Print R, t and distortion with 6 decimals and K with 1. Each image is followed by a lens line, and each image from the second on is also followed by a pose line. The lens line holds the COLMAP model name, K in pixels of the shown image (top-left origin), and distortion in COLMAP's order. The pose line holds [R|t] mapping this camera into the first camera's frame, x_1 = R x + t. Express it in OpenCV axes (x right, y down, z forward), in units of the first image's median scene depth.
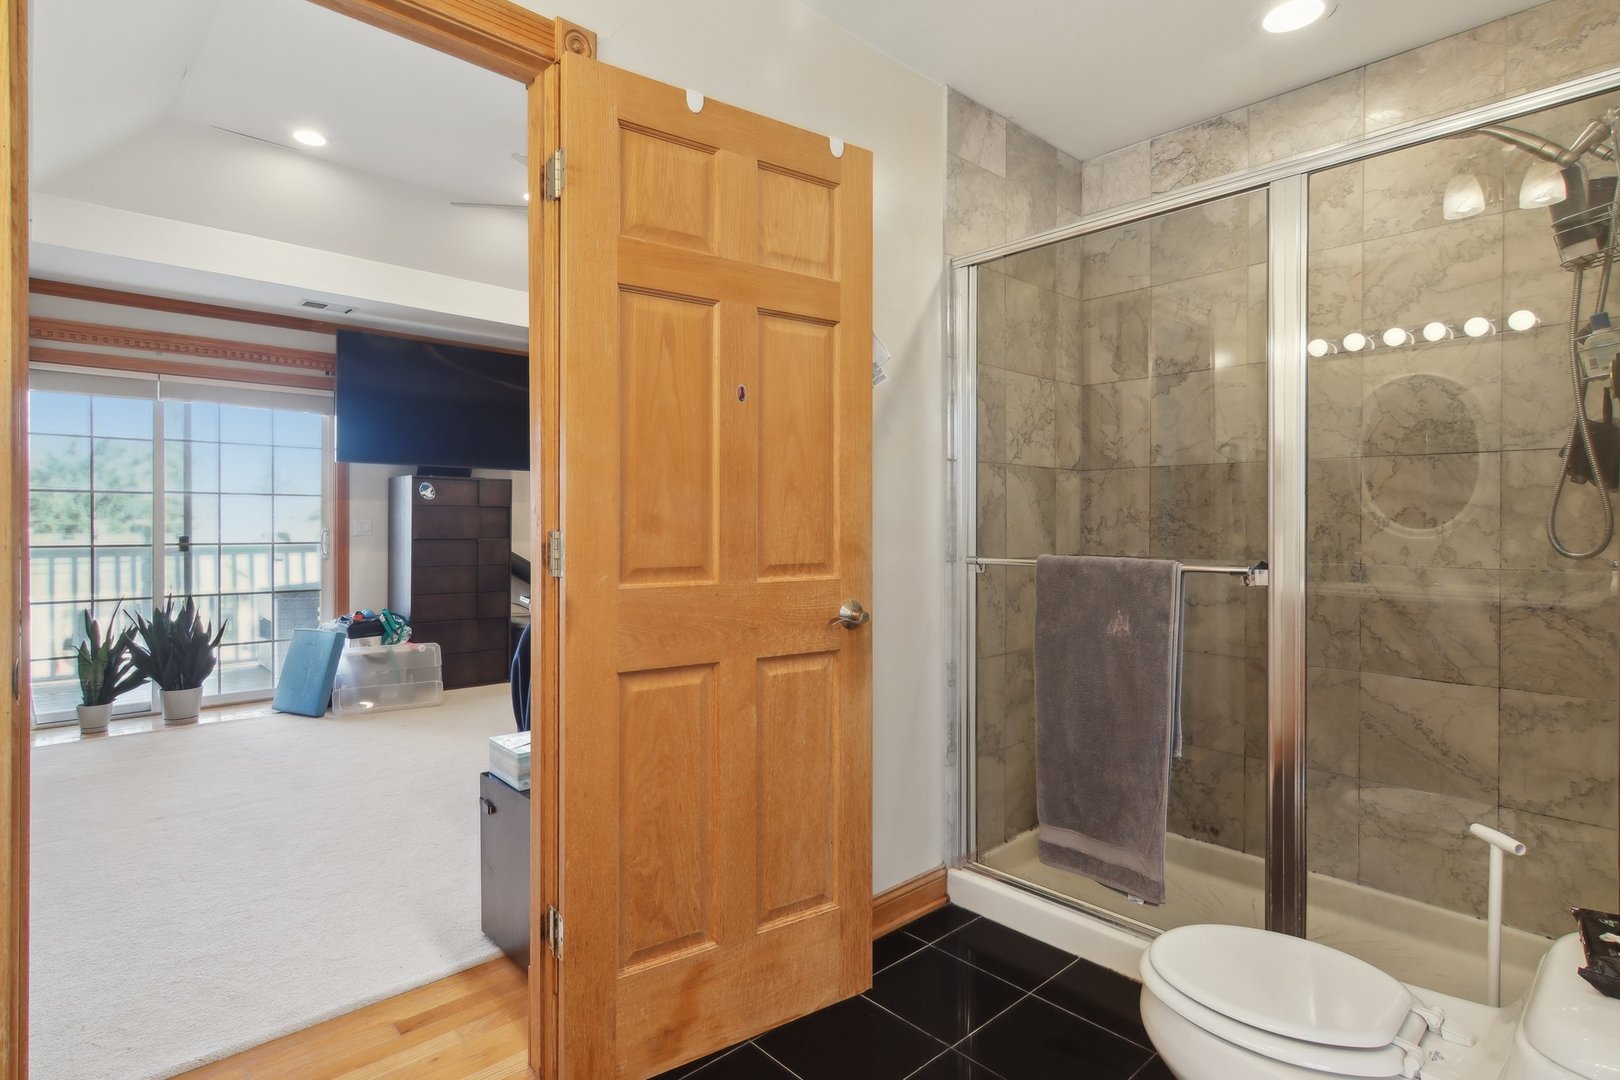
lens RADIAL K [[840.3, 0, 806.4], [0, 840.3, 529.4], [0, 0, 1]] dist [0.017620, 0.000499]
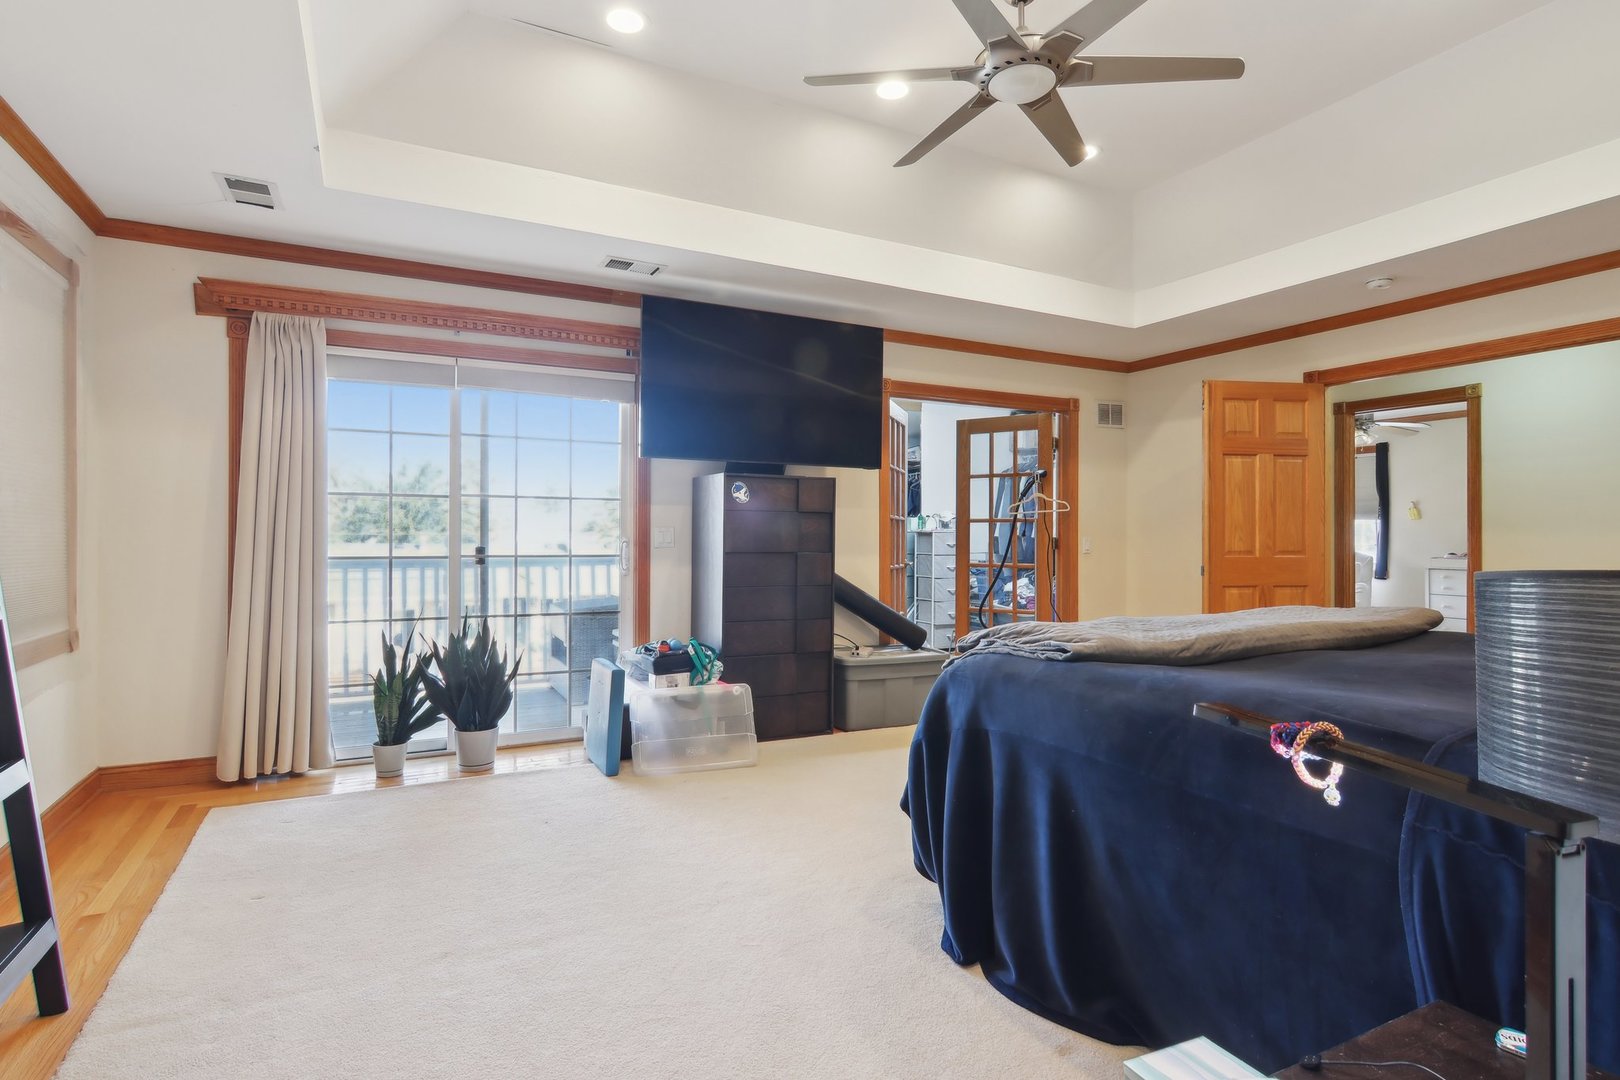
lens RADIAL K [[840.3, 0, 808.6], [0, 840.3, 545.1], [0, 0, 1]] dist [0.017620, 0.000499]
pose [[0.965588, 0.005434, -0.260021, -0.188336], [-0.005579, 0.999984, 0.000178, 0.004125], [0.260018, 0.001279, 0.965603, 0.258800]]
